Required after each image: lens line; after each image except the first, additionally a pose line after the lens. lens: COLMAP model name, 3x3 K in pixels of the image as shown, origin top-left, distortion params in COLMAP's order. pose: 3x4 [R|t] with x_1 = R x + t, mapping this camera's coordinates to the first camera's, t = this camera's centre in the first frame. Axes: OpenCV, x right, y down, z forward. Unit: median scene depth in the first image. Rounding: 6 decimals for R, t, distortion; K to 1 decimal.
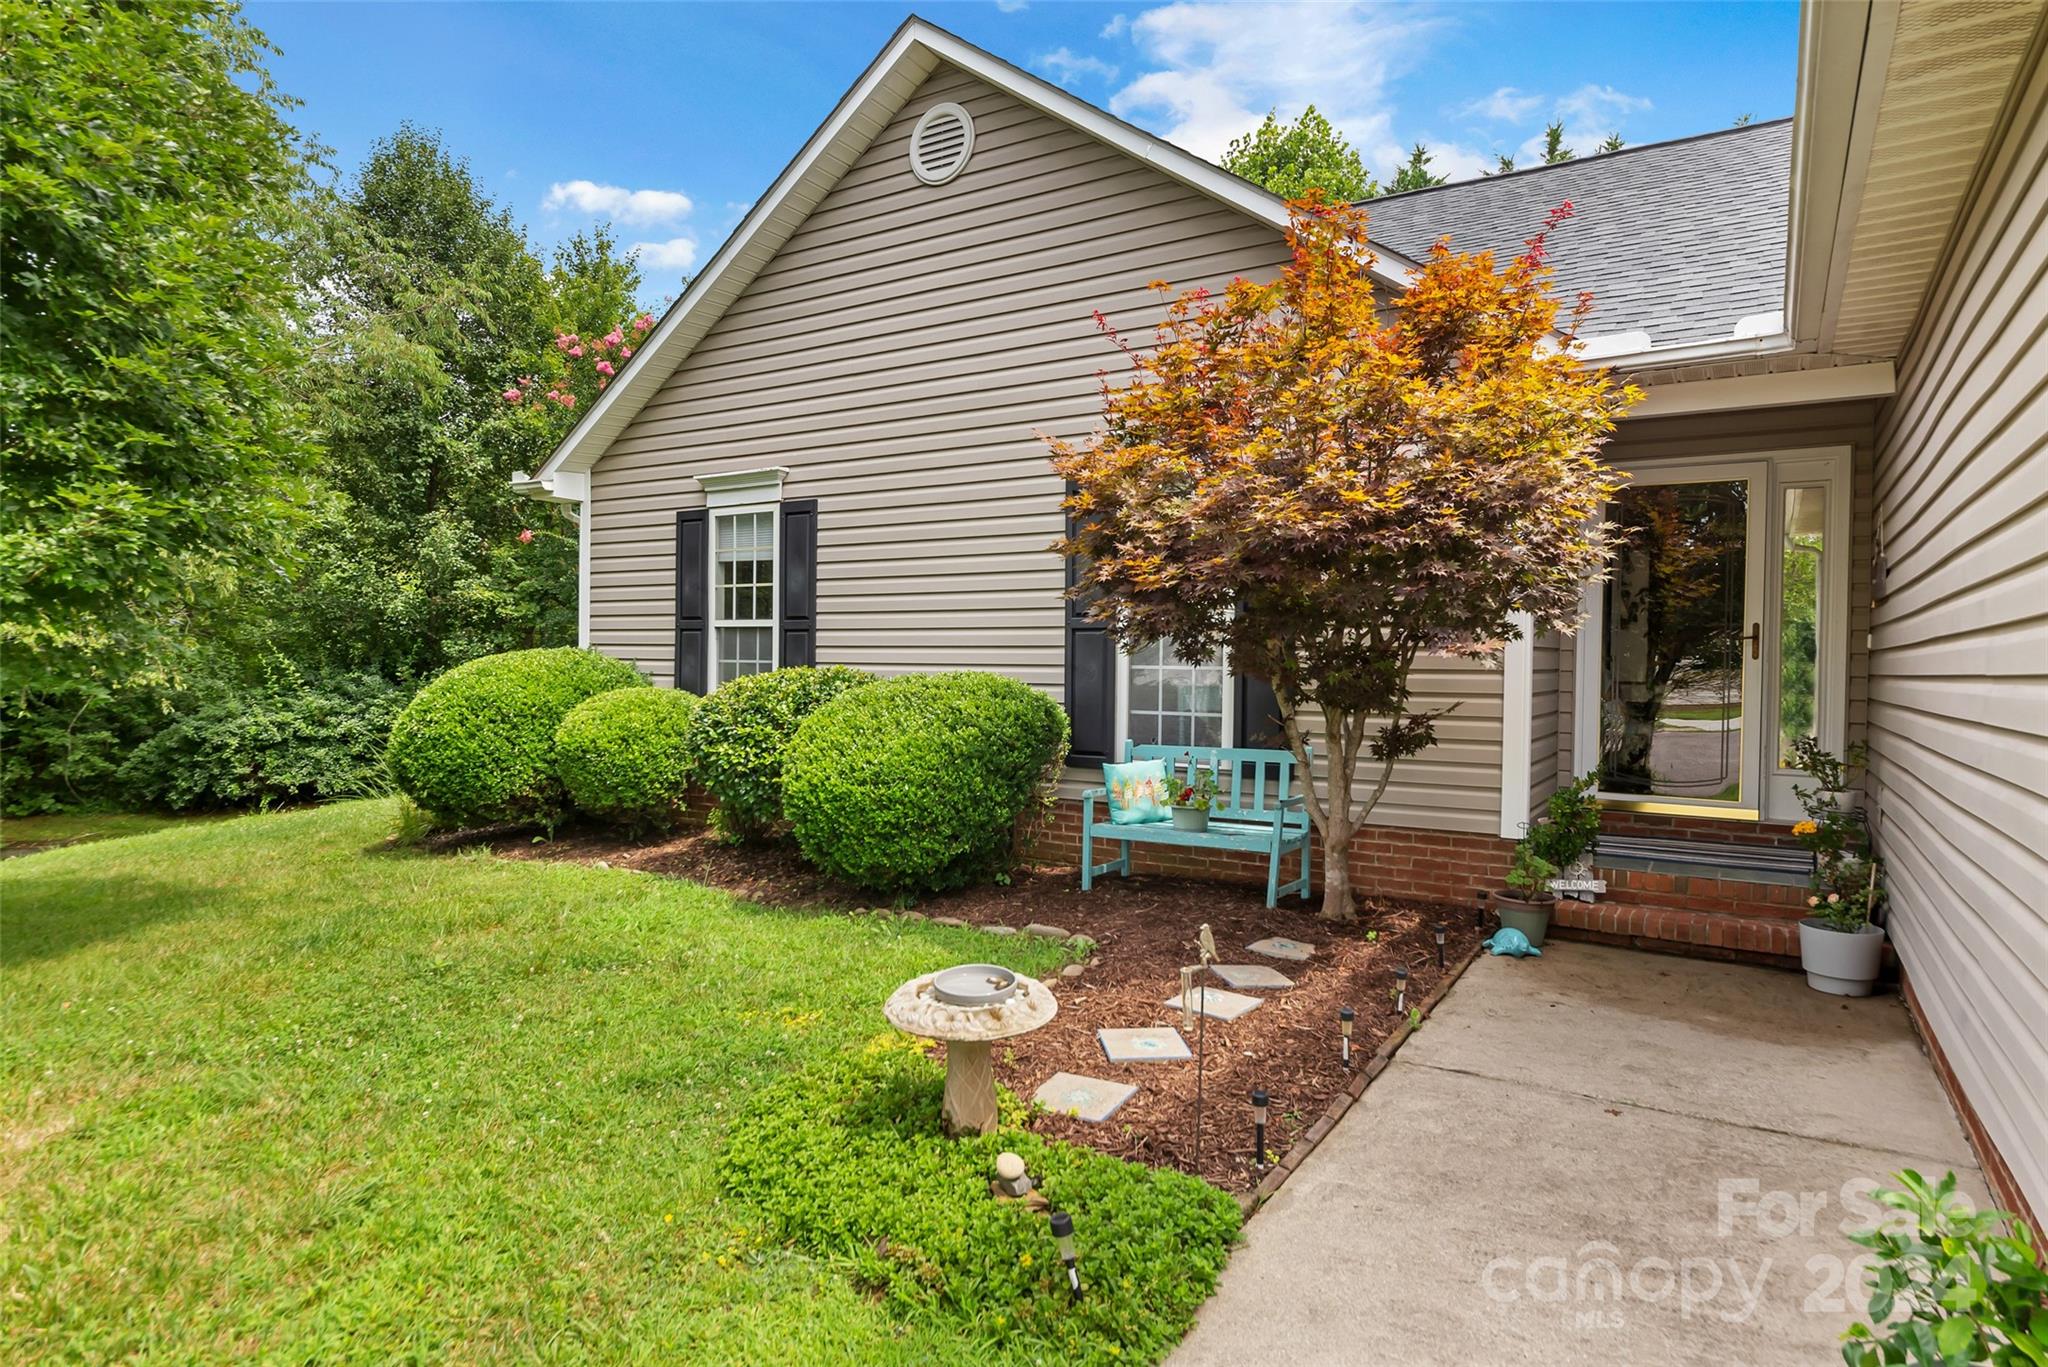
lens RADIAL K [[1130.9, 0, 1024.0], [0, 1130.9, 683.5], [0, 0, 1]] dist [-0.020744, 0.000548]
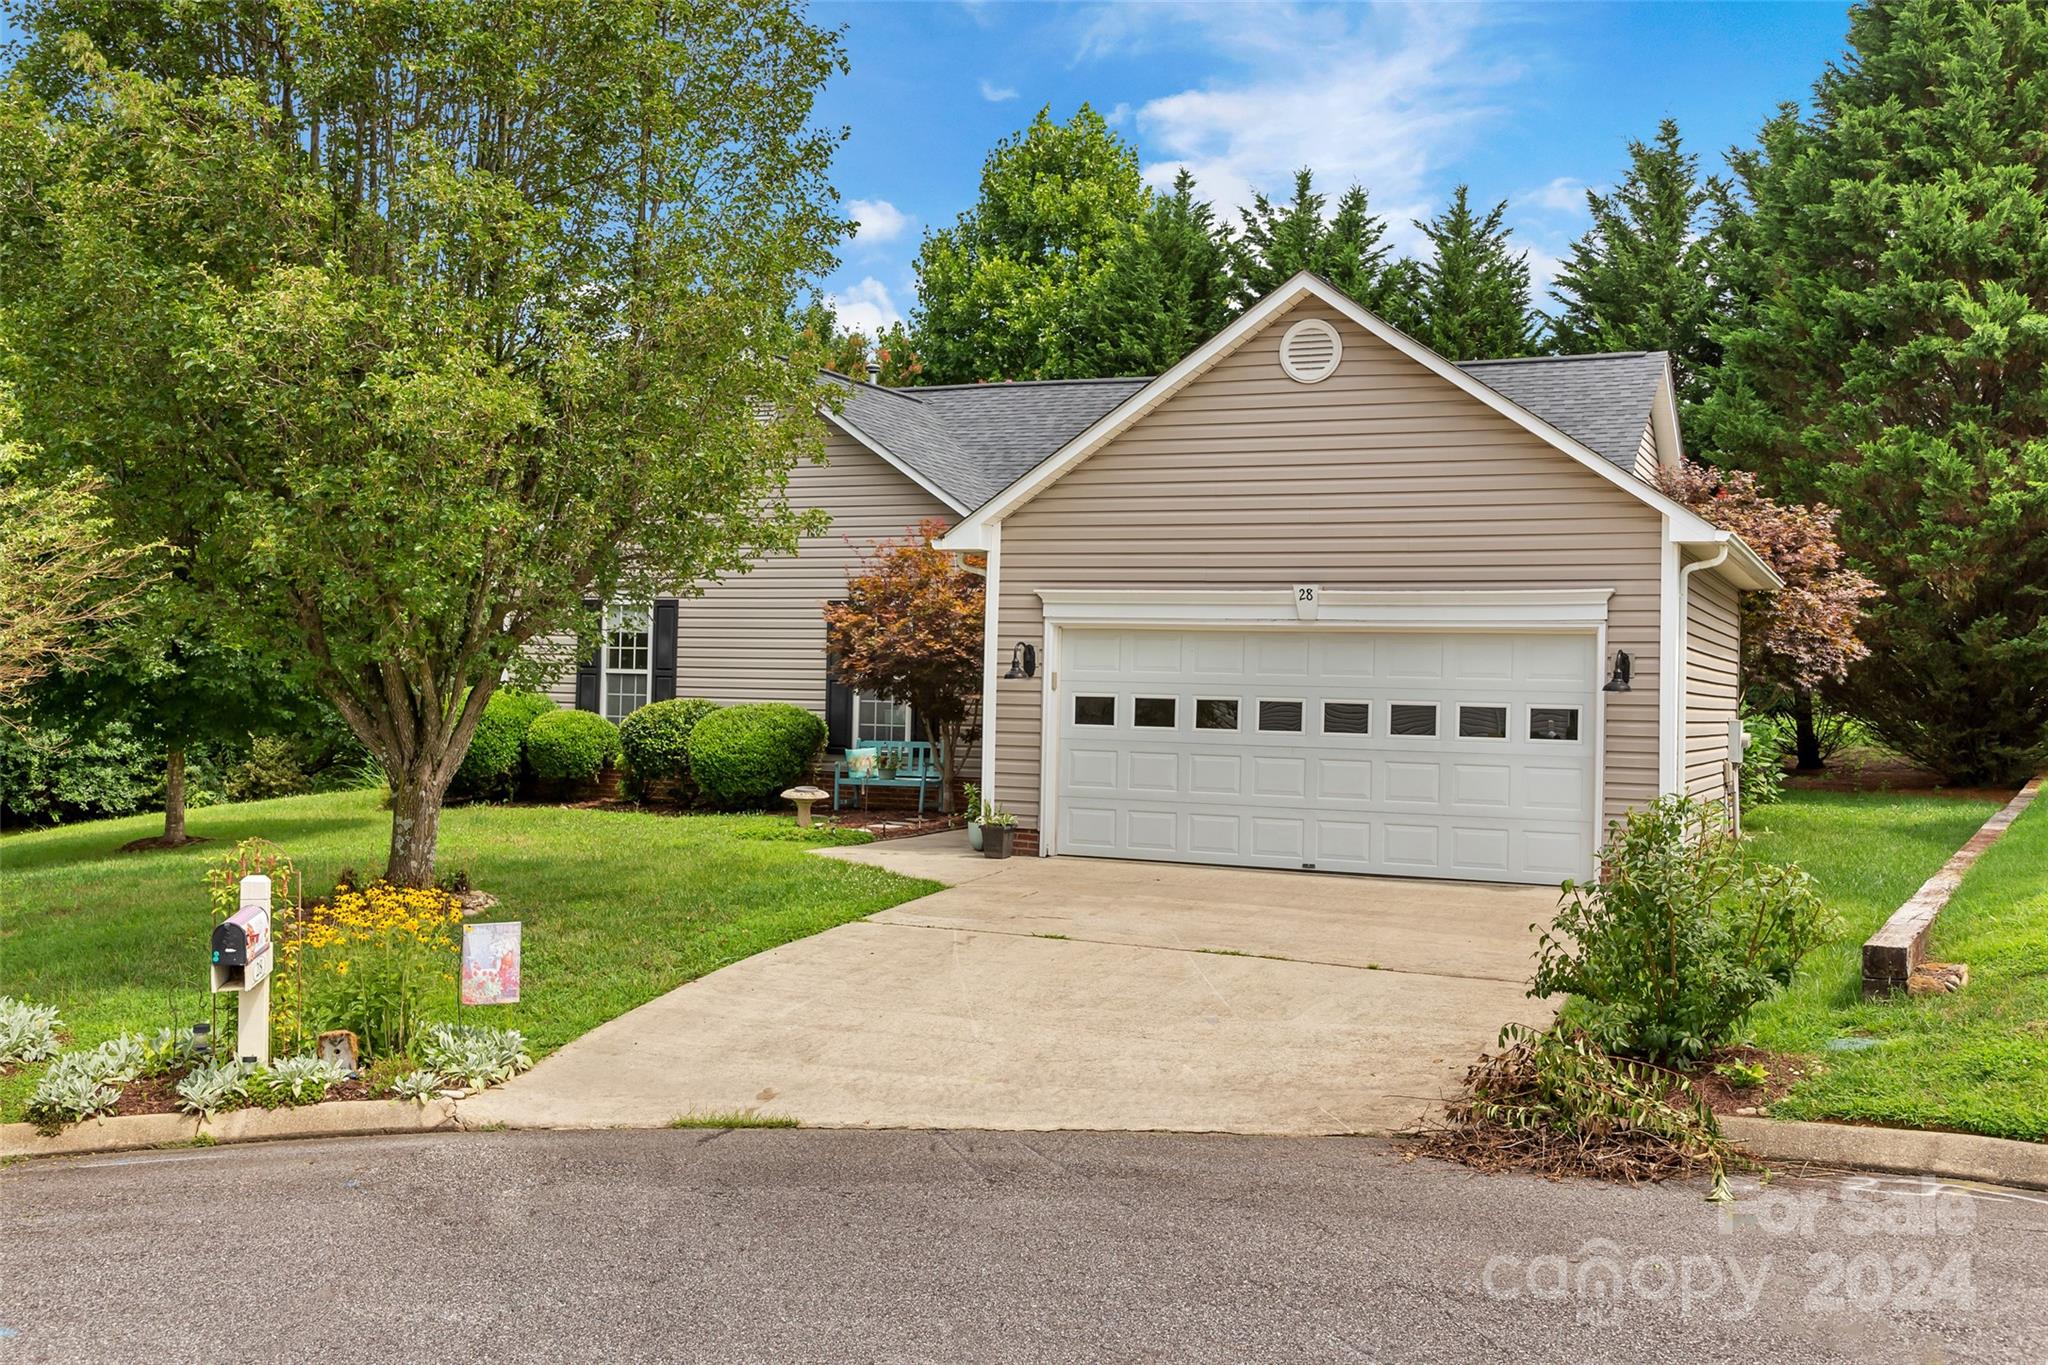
lens RADIAL K [[1976.3, 0, 1024.0], [0, 1976.3, 682.5], [0, 0, 1]] dist [0.000662, 0.008010]
pose [[0.988576, 0.012087, 0.150236, -0.158922], [-0.008979, 0.999732, -0.021347, 0.027319], [-0.150454, 0.019754, 0.988420, -2.757348]]
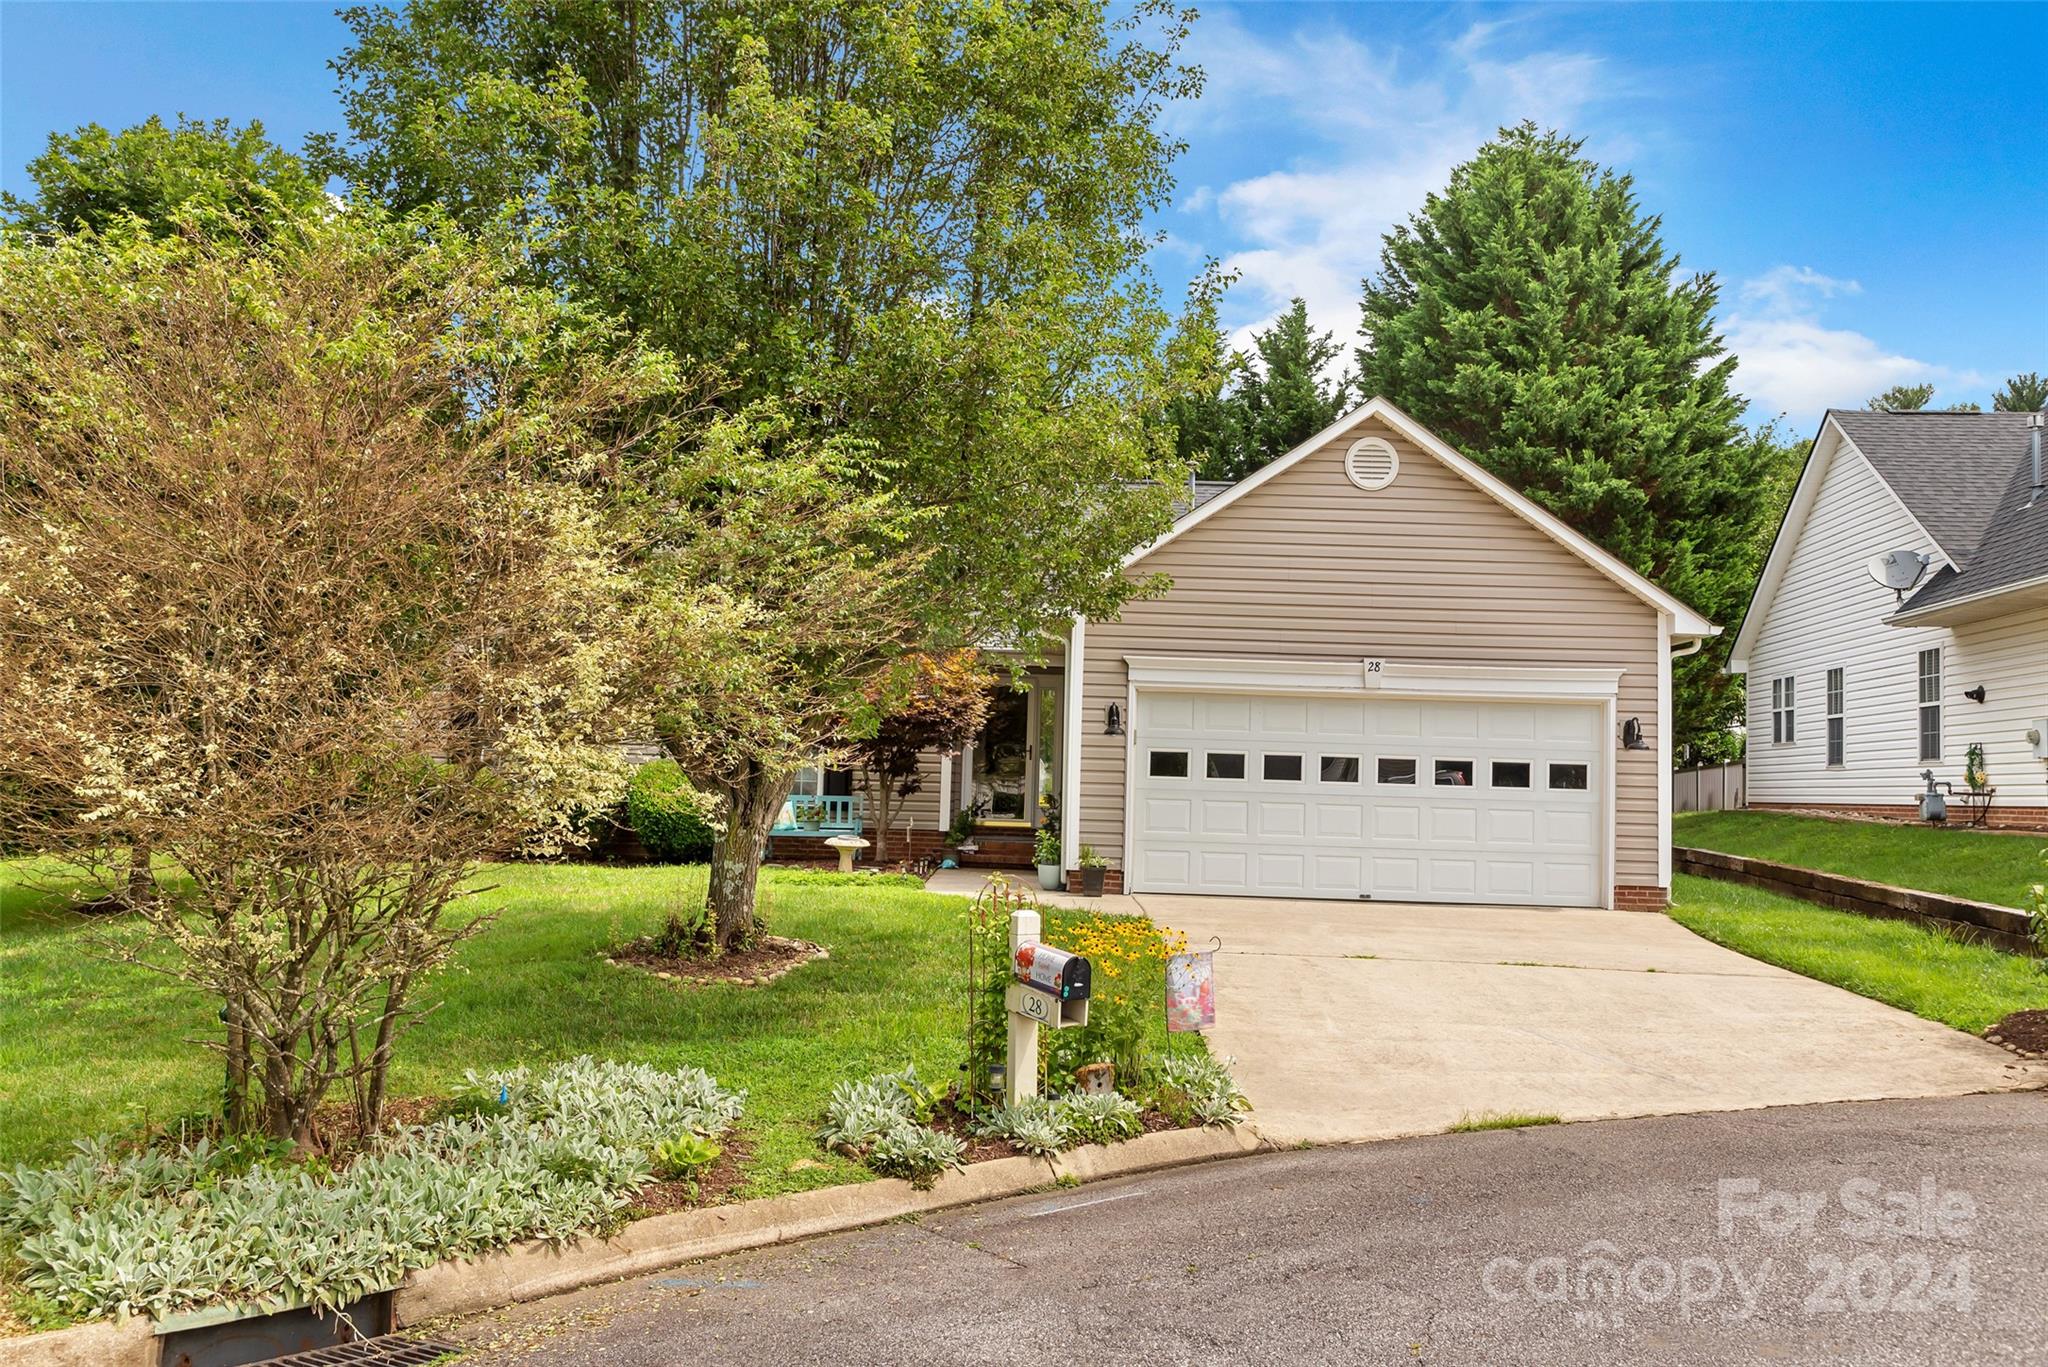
lens RADIAL K [[1726.8, 0, 1024.0], [0, 1726.8, 683.5], [0, 0, 1]] dist [-0.000242, 0.002049]
pose [[0.849869, 0.044664, 0.525098, -1.356190], [-0.009799, 0.997569, -0.068993, 0.073246], [-0.526903, 0.053490, 0.848240, -2.215173]]
